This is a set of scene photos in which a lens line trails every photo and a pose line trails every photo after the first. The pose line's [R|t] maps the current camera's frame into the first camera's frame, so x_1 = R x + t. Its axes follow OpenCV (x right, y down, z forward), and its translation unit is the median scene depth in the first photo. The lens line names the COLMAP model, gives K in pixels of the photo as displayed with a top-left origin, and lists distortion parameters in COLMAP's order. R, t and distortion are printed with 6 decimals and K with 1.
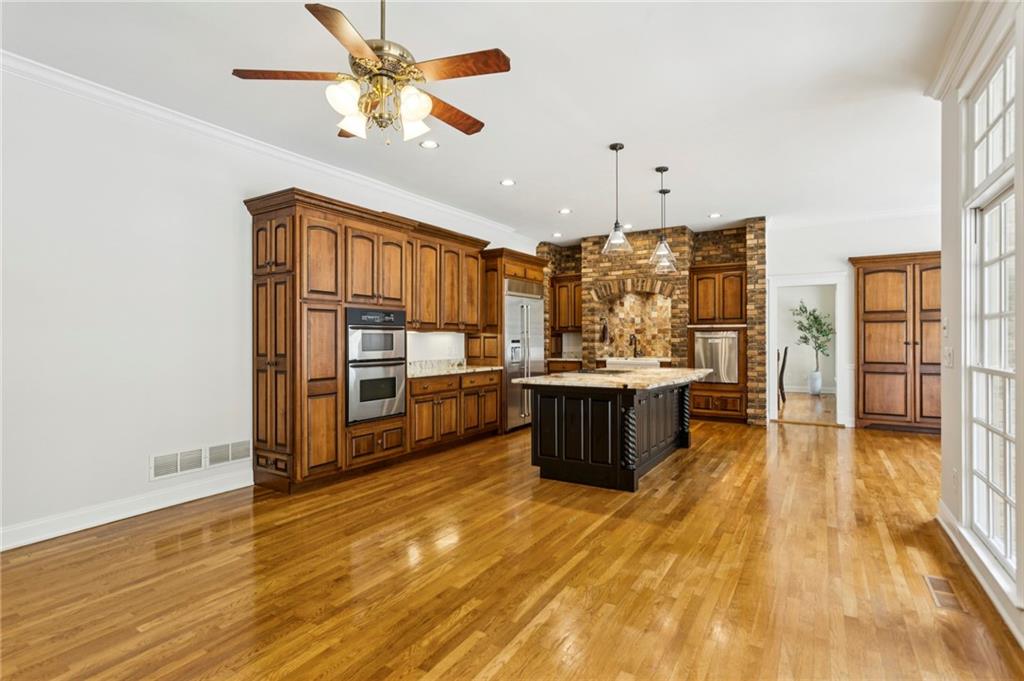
lens RADIAL K [[503.2, 0, 506.9], [0, 503.2, 333.7], [0, 0, 1]] dist [-0.002754, -0.000092]
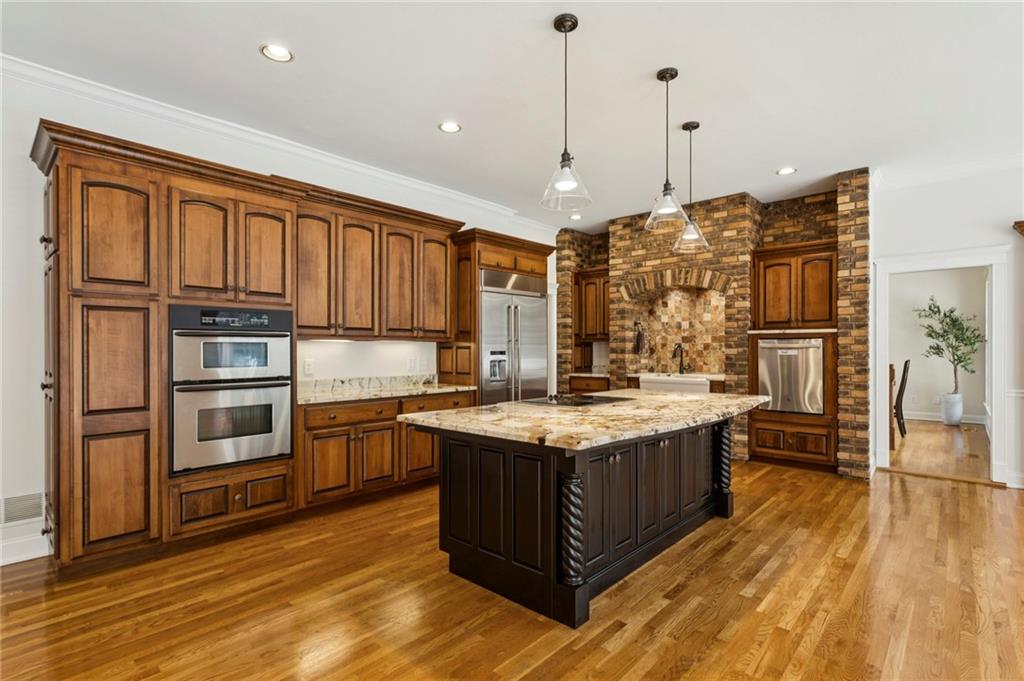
lens RADIAL K [[491.4, 0, 509.4], [0, 491.4, 346.1], [0, 0, 1]] dist [0.003572, 0.000593]
pose [[0.983452, -0.000548, -0.181166, 0.170950], [0.001604, 0.999983, 0.005683, 0.000938], [0.181159, -0.005880, 0.983436, 0.279864]]
